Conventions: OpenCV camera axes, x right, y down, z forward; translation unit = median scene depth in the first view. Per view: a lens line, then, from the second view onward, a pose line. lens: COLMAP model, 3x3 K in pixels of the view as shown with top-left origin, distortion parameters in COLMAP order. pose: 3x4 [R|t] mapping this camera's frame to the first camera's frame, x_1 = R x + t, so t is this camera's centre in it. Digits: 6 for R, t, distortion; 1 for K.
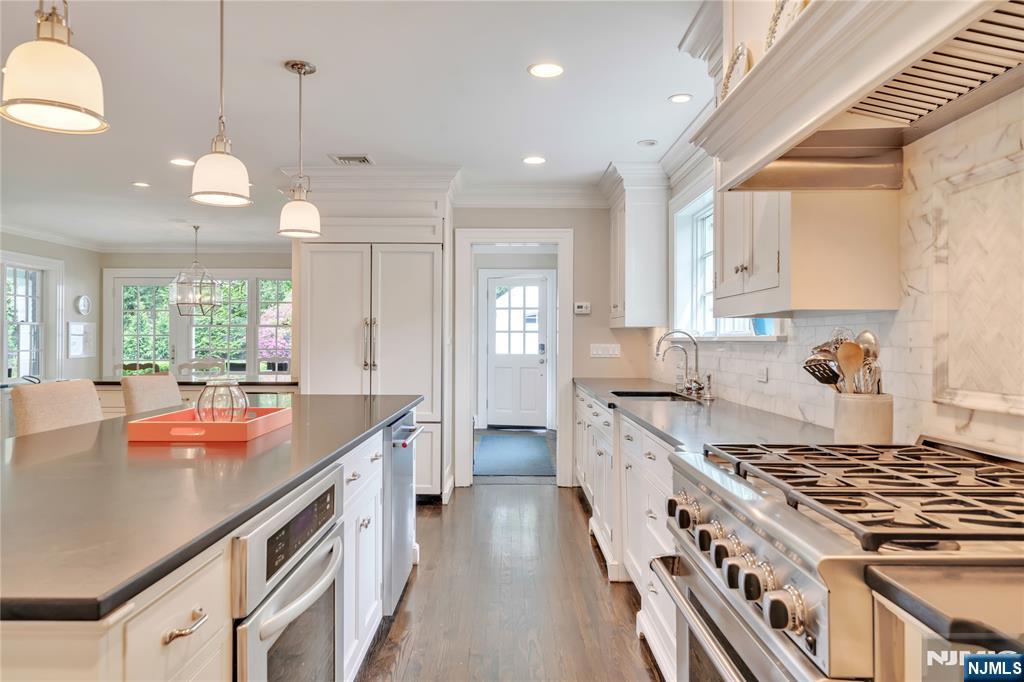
lens RADIAL K [[697.2, 0, 507.3], [0, 697.2, 333.3], [0, 0, 1]] dist [0.004396, 0.000048]
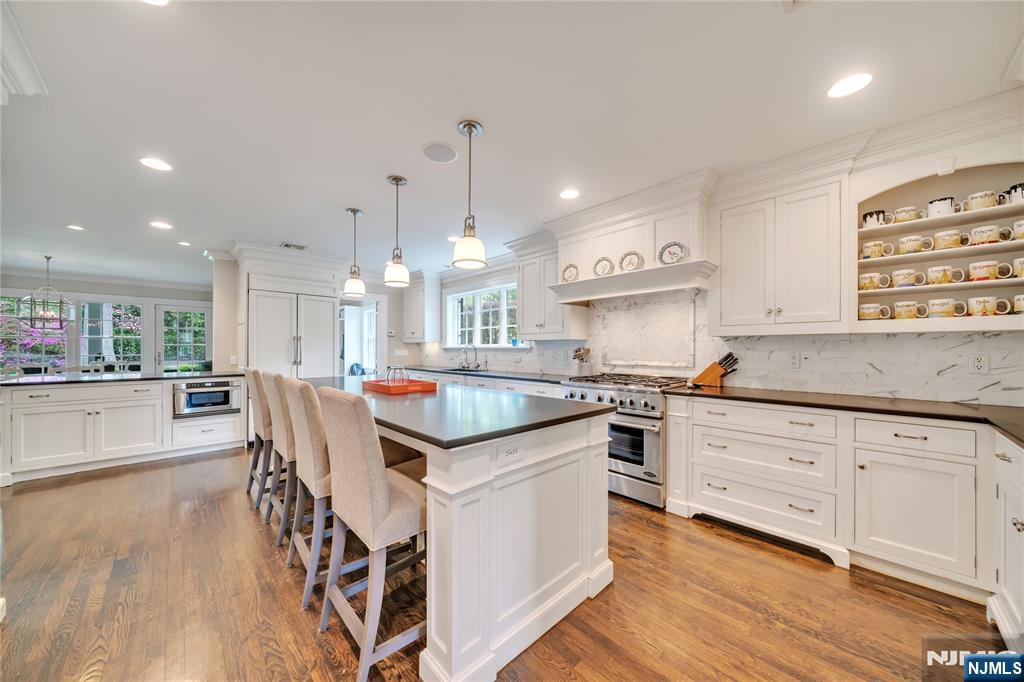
lens RADIAL K [[357.8, 0, 502.2], [0, 357.8, 344.9], [0, 0, 1]] dist [-0.008296, -0.000105]
pose [[0.716633, 0.005820, 0.697426, -0.752913], [-0.005974, 0.999980, -0.002206, 0.000066], [-0.697425, -0.002586, 0.716653, -0.031896]]
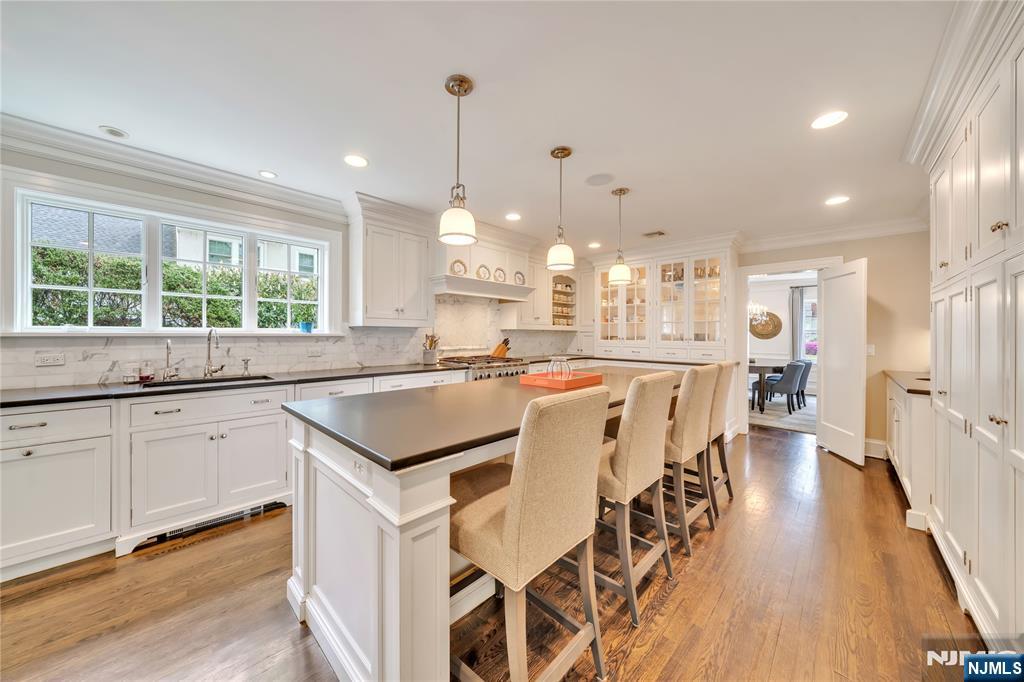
lens RADIAL K [[357.8, 0, 506.8], [0, 357.8, 336.9], [0, 0, 1]] dist [-0.008296, -0.000105]
pose [[-0.737943, -0.006364, 0.674833, -0.777408], [-0.010153, 0.999947, -0.001672, 0.010387], [-0.674787, -0.008085, -0.737969, 1.467519]]
